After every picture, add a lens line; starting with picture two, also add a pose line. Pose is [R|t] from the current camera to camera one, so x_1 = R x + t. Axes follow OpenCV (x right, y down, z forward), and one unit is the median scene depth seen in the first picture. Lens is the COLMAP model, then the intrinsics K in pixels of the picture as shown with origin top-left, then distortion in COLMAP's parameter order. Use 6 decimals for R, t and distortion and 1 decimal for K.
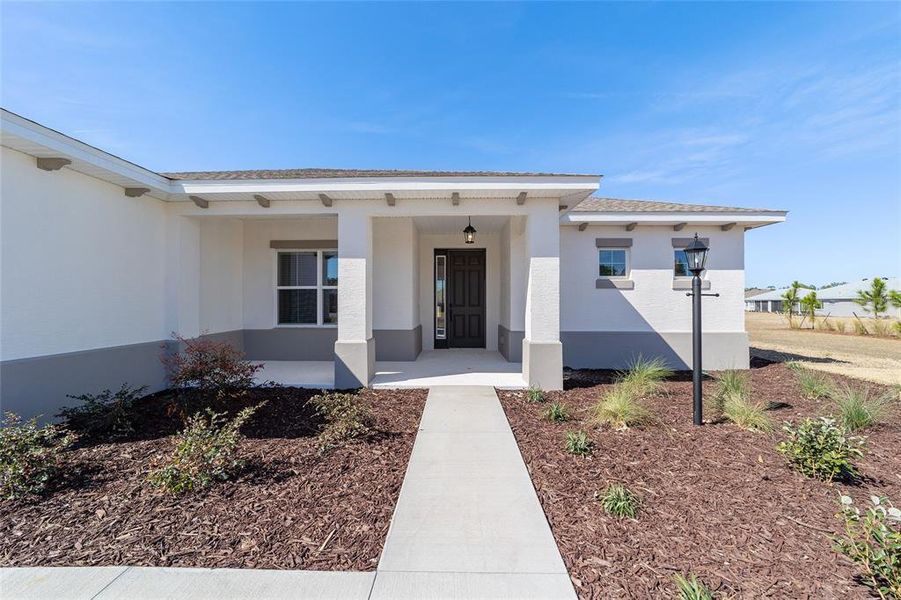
lens RADIAL K [[343.0, 0, 447.0], [0, 343.0, 304.8], [0, 0, 1]] dist [-0.010325, 0.004677]
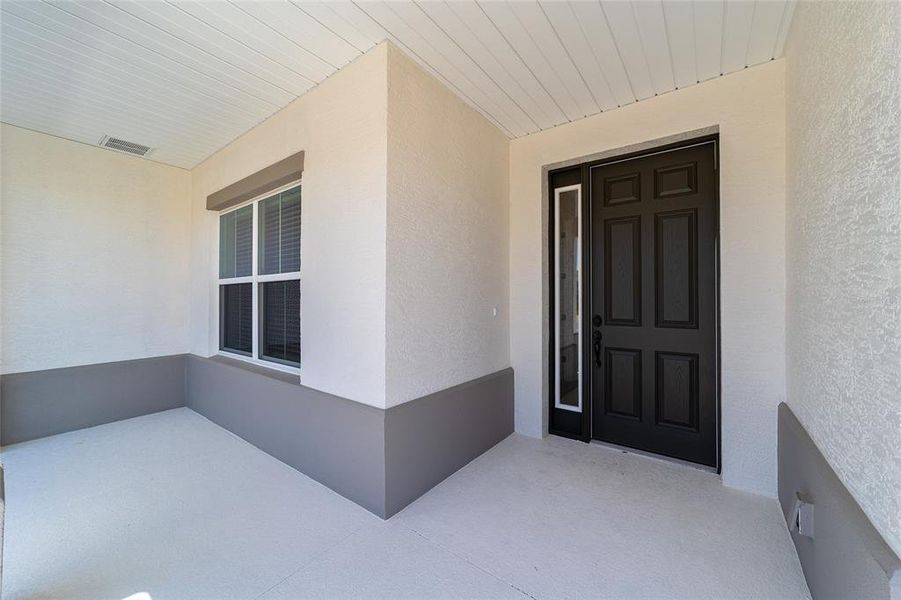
lens RADIAL K [[343.0, 0, 446.6], [0, 343.0, 296.3], [0, 0, 1]] dist [-0.010325, 0.004677]
pose [[0.809006, -0.002902, -0.587793, 0.117919], [-0.005707, 0.999902, -0.012791, -0.022503], [0.587772, 0.013703, 0.808911, 0.774981]]
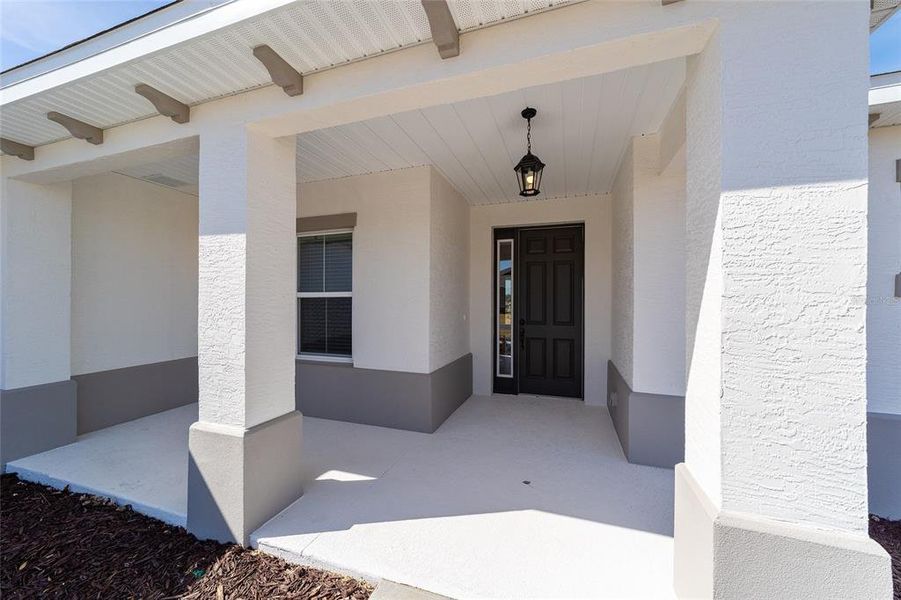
lens RADIAL K [[343.0, 0, 448.1], [0, 343.0, 299.4], [0, 0, 1]] dist [-0.010325, 0.004677]
pose [[0.952121, 0.003347, -0.305704, 0.089147], [-0.007272, 0.999905, -0.011703, -0.036852], [0.305636, 0.013366, 0.952055, 0.491875]]
